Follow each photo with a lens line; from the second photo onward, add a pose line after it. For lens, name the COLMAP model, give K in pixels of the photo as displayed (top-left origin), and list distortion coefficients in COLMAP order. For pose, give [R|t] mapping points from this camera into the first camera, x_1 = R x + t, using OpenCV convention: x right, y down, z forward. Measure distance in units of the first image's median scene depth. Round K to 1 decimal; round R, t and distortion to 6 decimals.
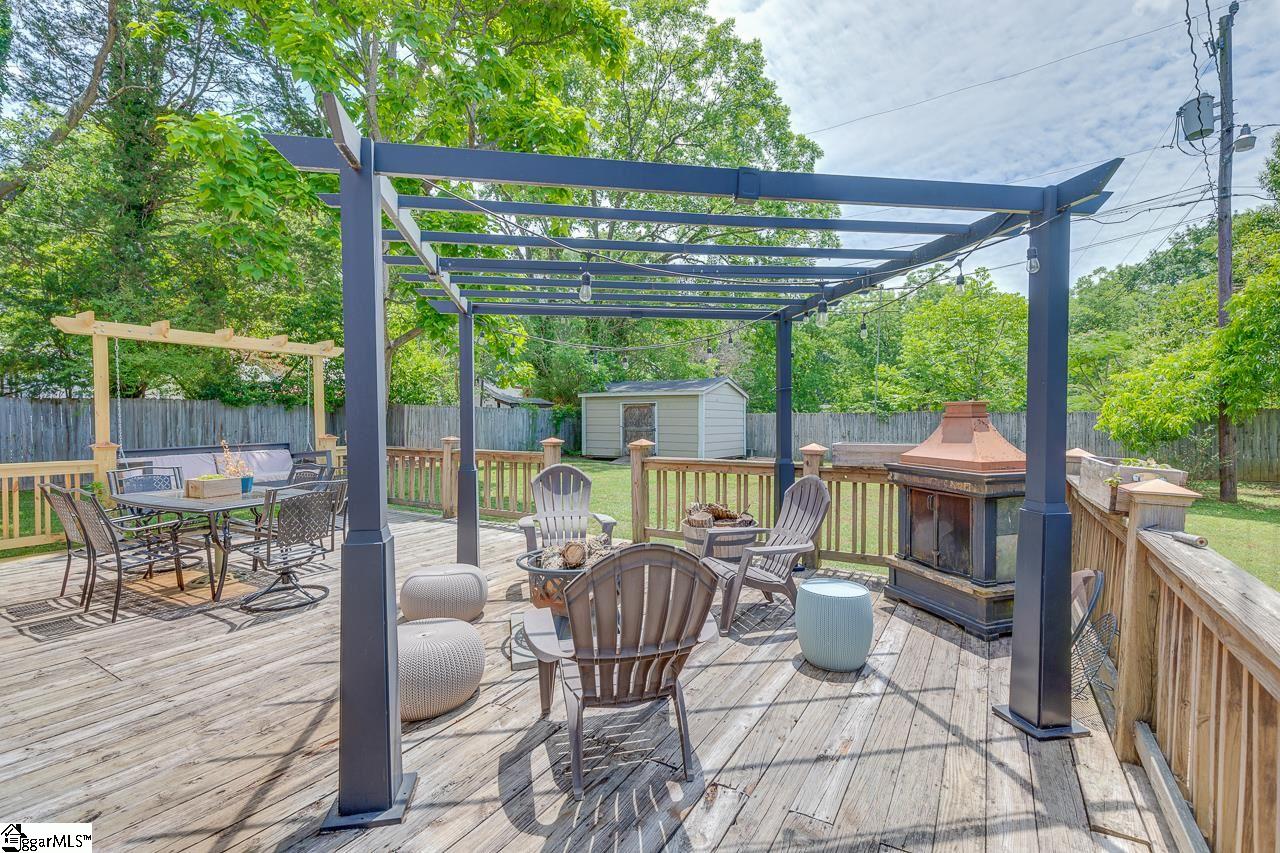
lens RADIAL K [[600.5, 0, 641.2], [0, 600.5, 408.7], [0, 0, 1]] dist [0.016180, 0.000113]
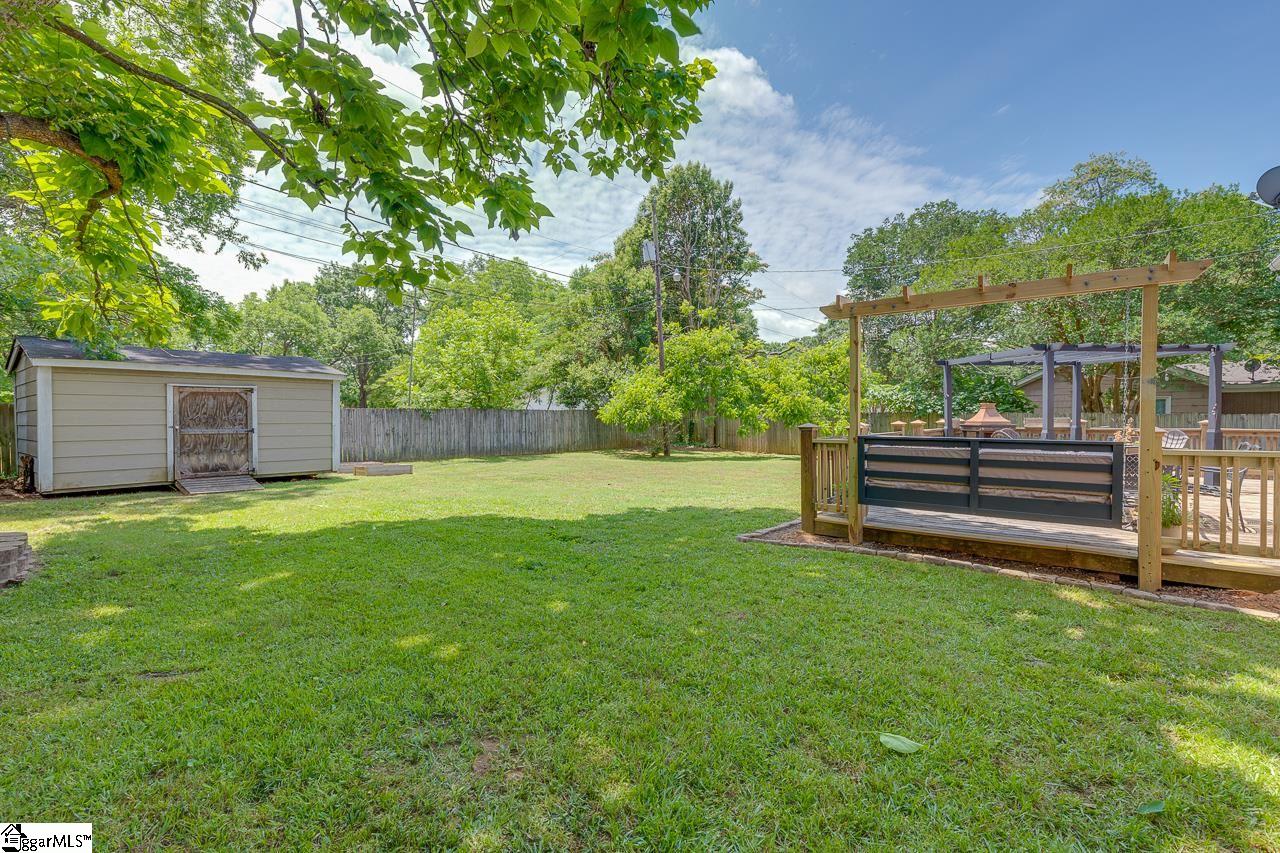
lens RADIAL K [[515.0, 0, 734.8], [0, 515.0, 431.5], [0, 0, 1]] dist [0.011843, -0.000055]
pose [[0.088633, -0.034770, 0.995457, -0.490737], [-0.009987, 0.999309, 0.035793, 0.010824], [-0.996014, -0.013114, 0.088224, 0.430803]]
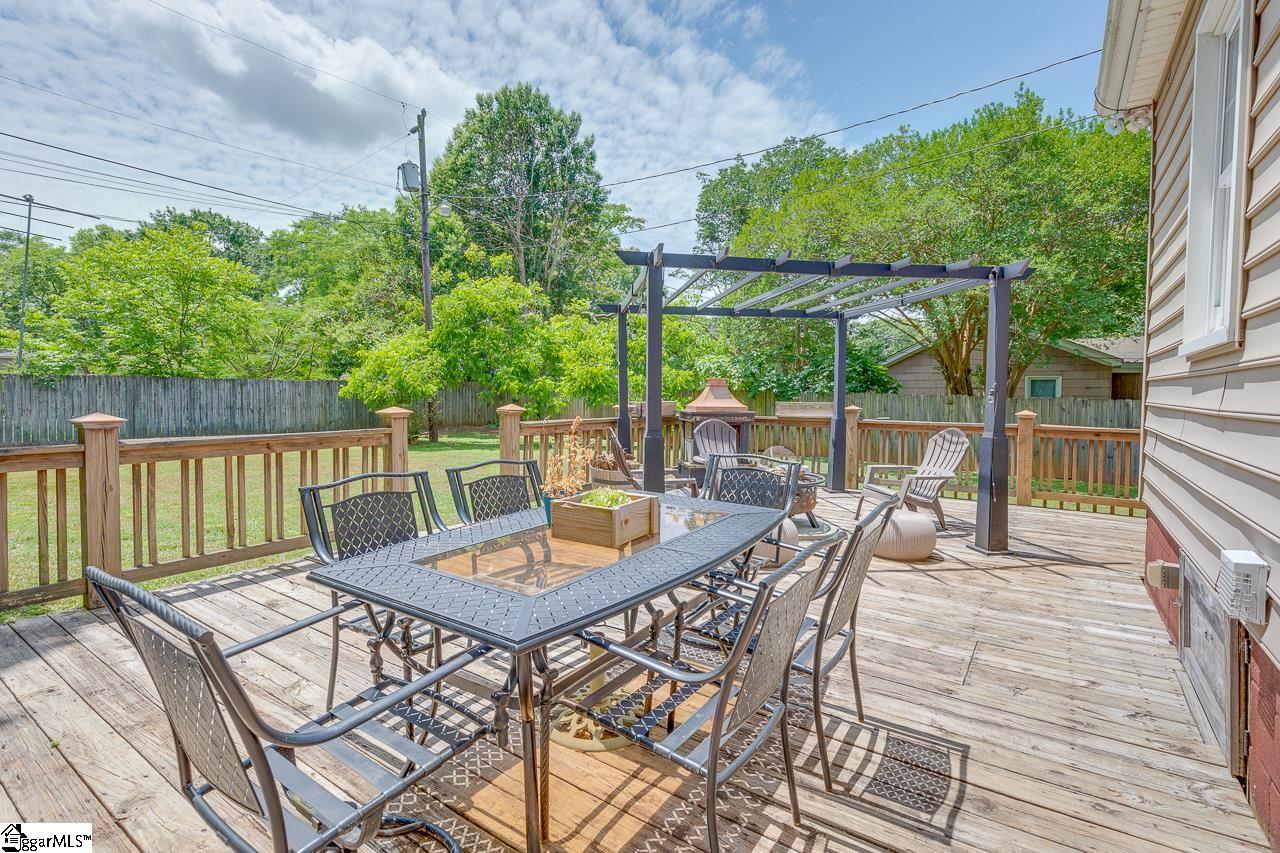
lens RADIAL K [[583.4, 0, 634.4], [0, 583.4, 419.0], [0, 0, 1]] dist [0.015055, -0.000219]
pose [[0.038499, -0.050173, 0.997998, -0.392354], [-0.025624, 0.998361, 0.051180, 0.008540], [-0.998930, -0.027544, 0.037150, 0.330434]]
